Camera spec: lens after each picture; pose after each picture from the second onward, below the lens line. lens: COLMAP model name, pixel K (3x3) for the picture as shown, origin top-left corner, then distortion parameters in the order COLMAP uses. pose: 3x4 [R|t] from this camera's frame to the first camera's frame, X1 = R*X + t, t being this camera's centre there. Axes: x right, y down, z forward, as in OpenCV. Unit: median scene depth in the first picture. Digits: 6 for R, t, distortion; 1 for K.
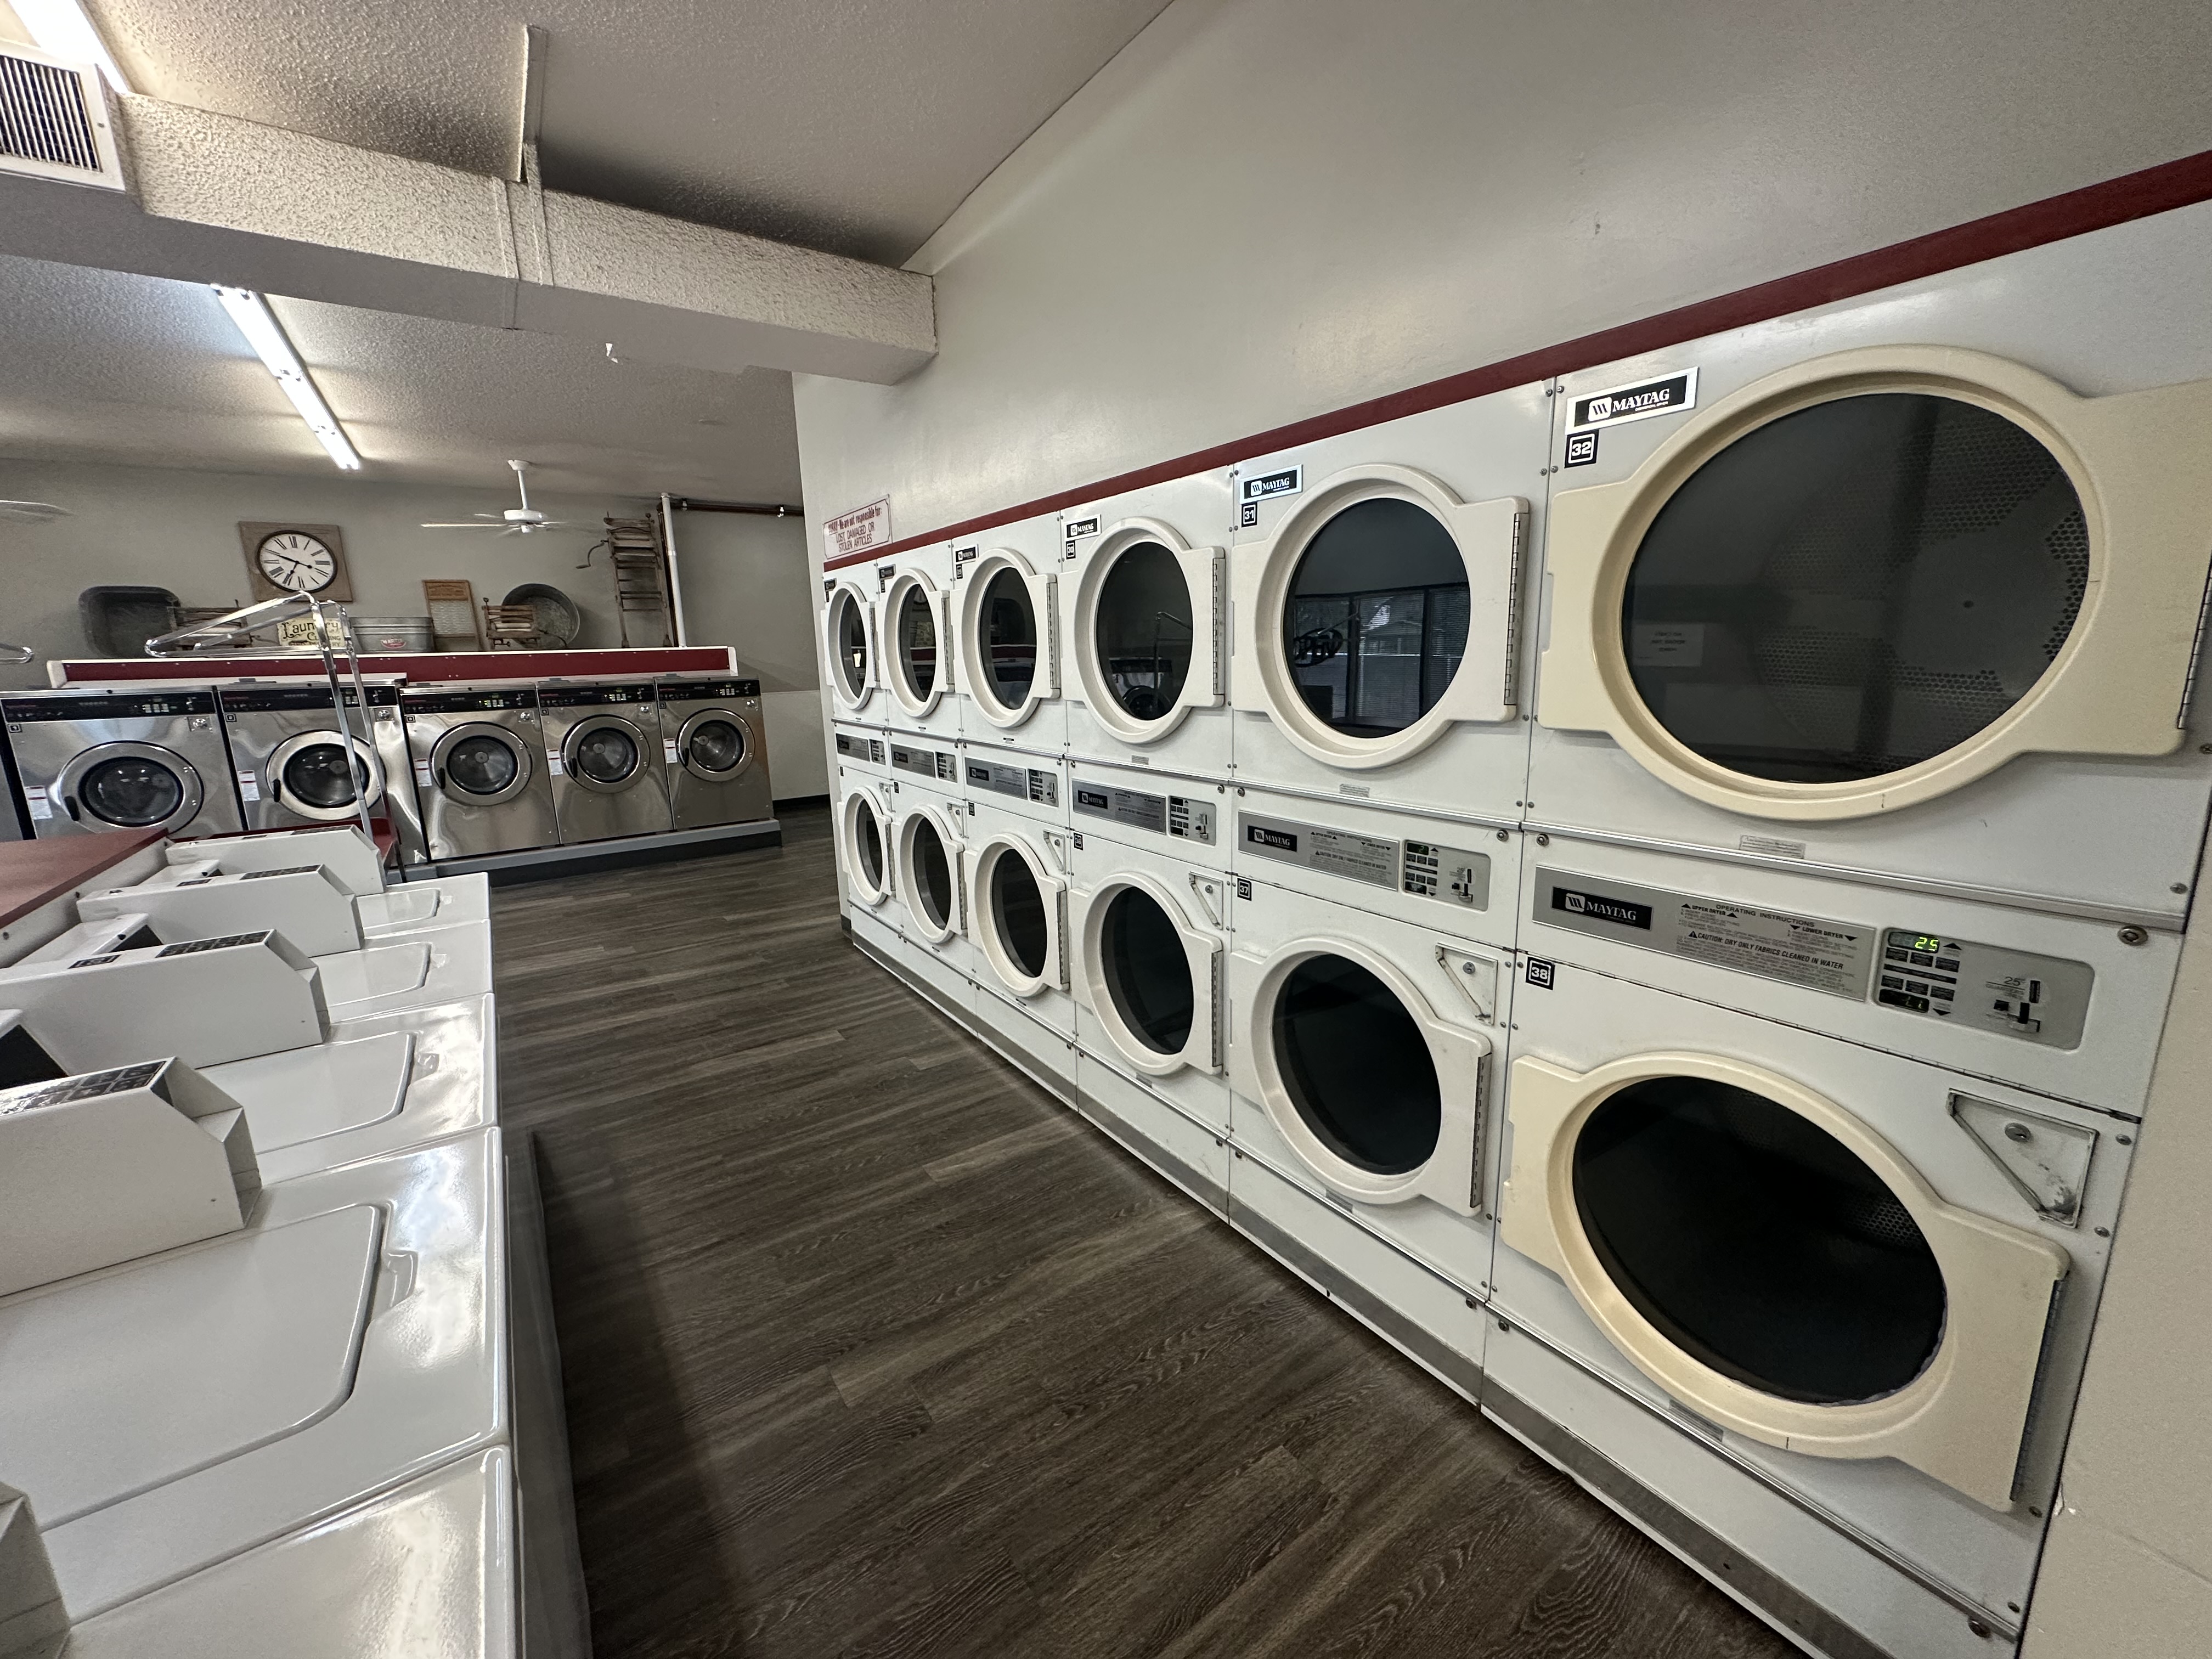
lens RADIAL K [[878.3, 0, 1106.0], [0, 878.3, 829.5], [0, 0, 1]] dist [-0.003692, 0.000134]
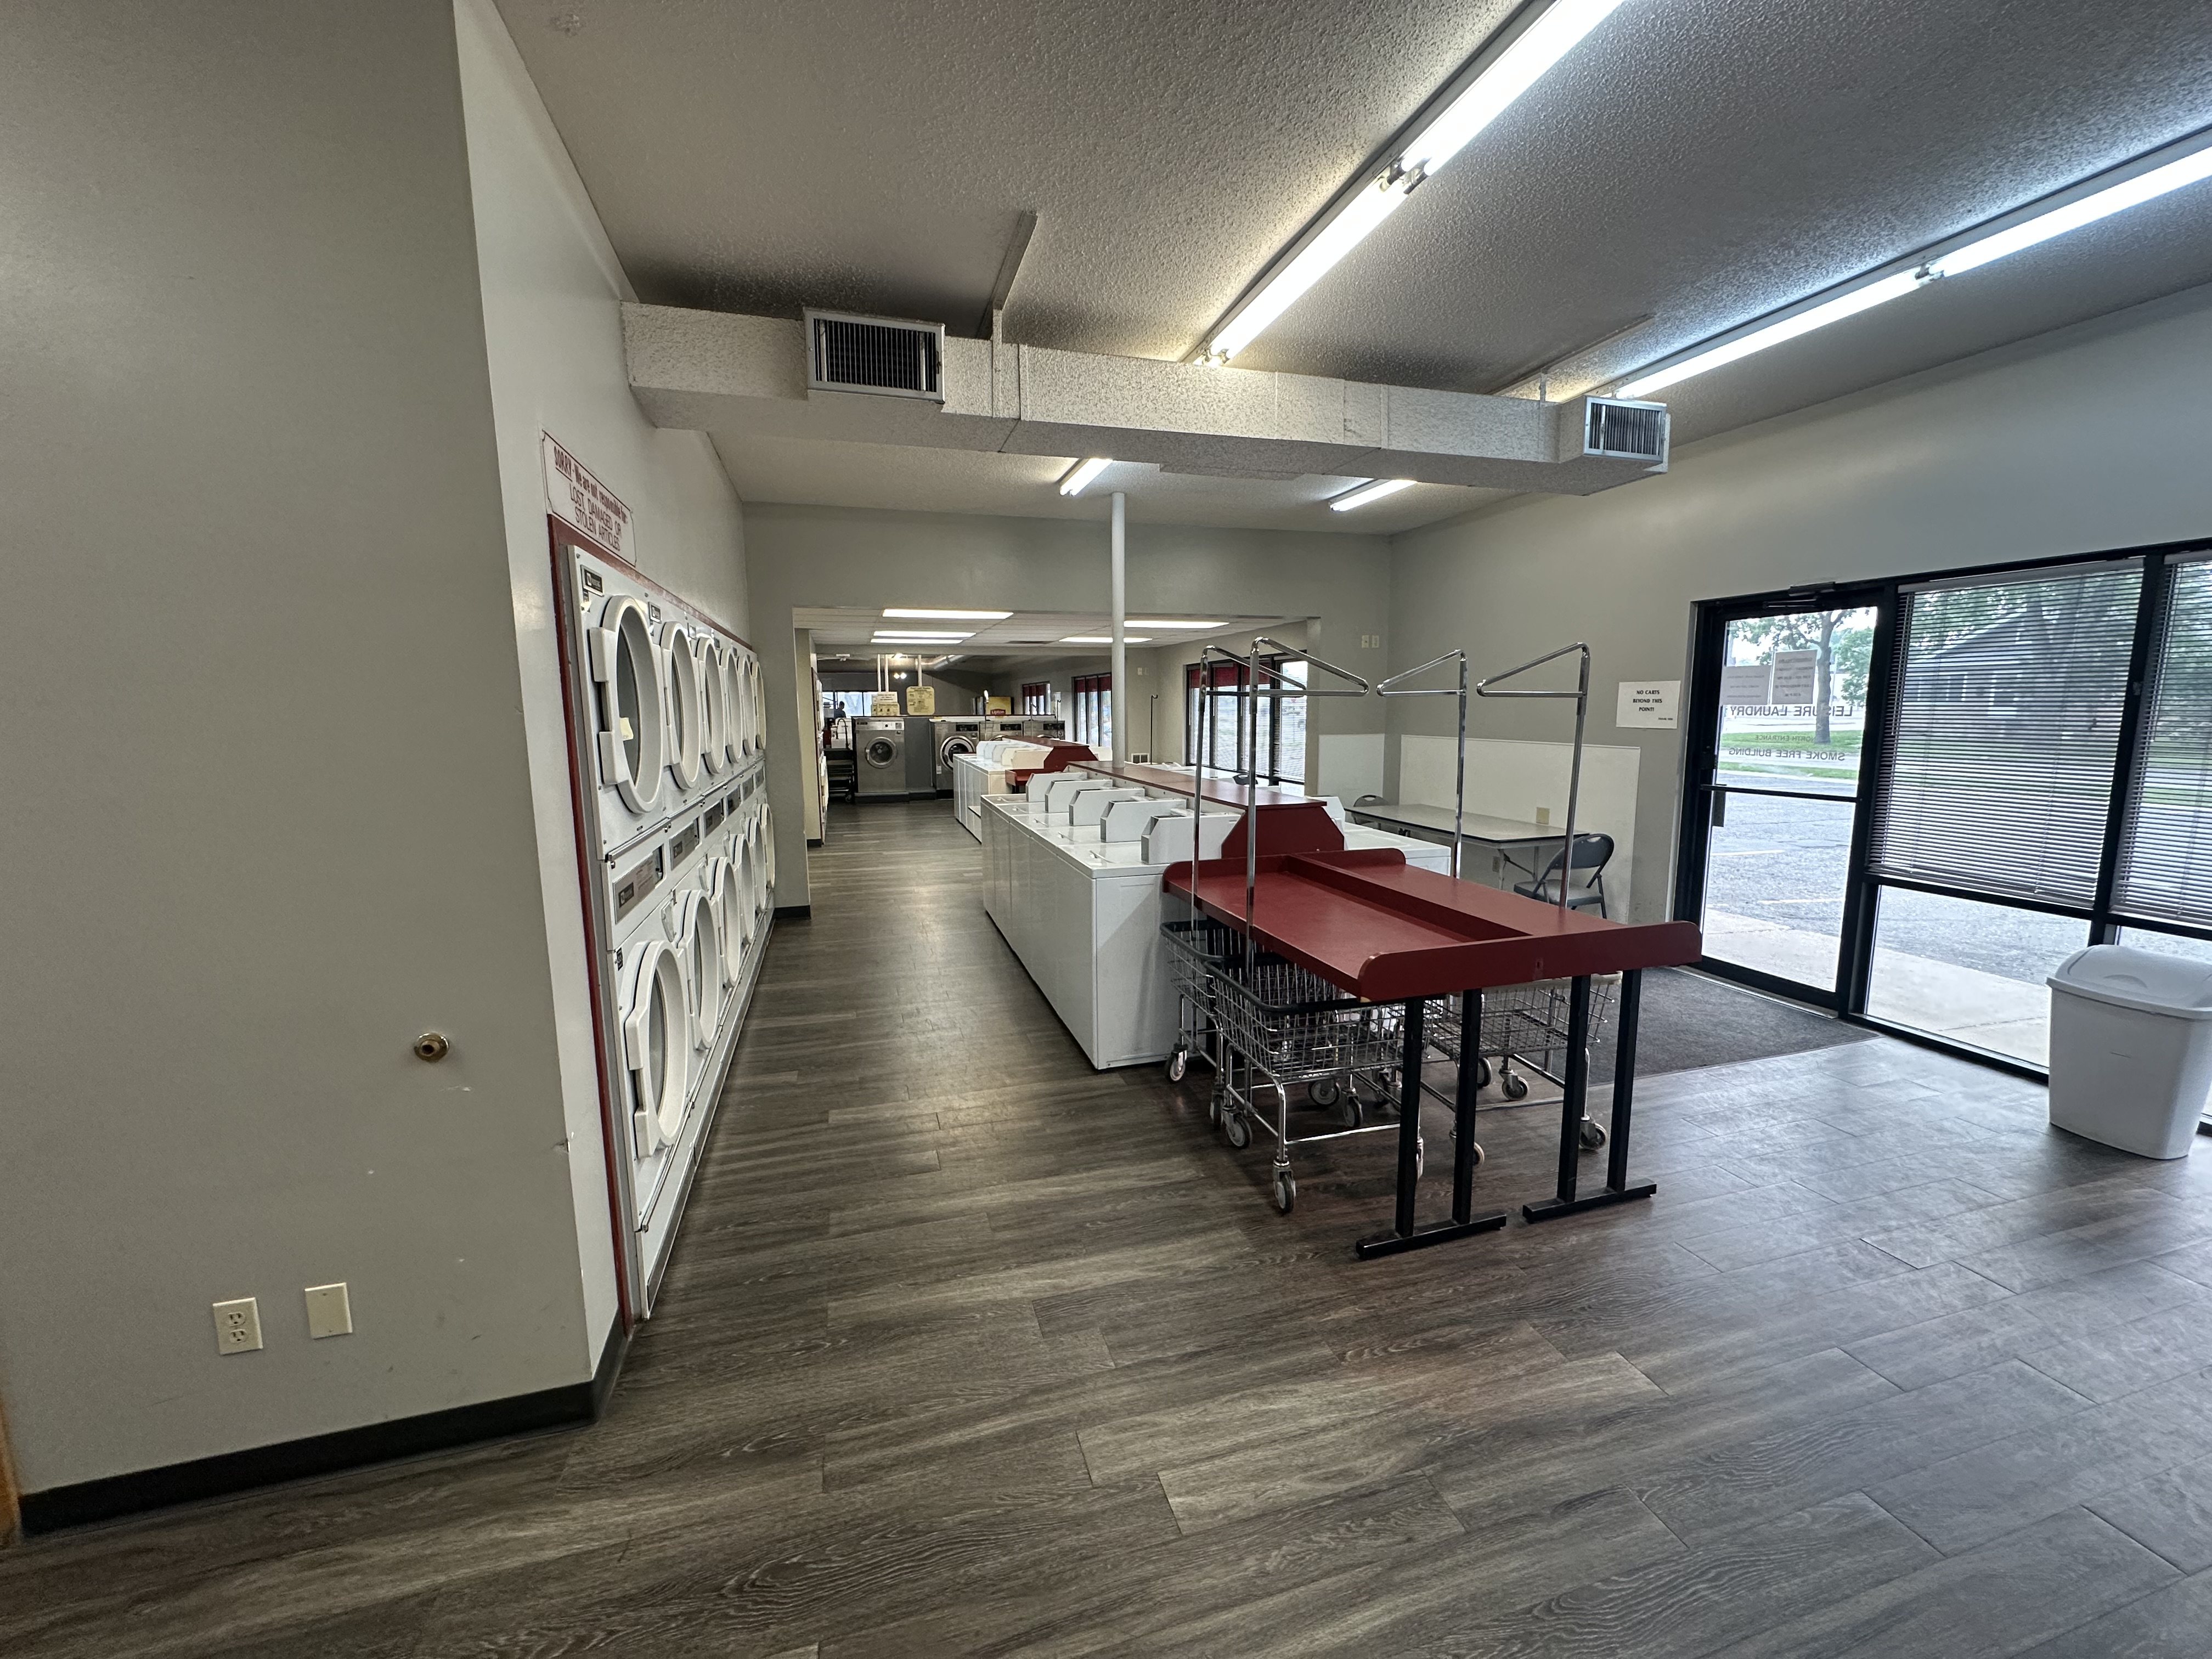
lens RADIAL K [[878.3, 0, 1106.0], [0, 878.3, 829.5], [0, 0, 1]] dist [-0.003692, 0.000134]
pose [[-0.948103, -0.011135, 0.317768, -0.844201], [0.093296, 0.945656, 0.311499, -0.309767], [-0.303968, 0.324979, -0.895540, 1.588003]]
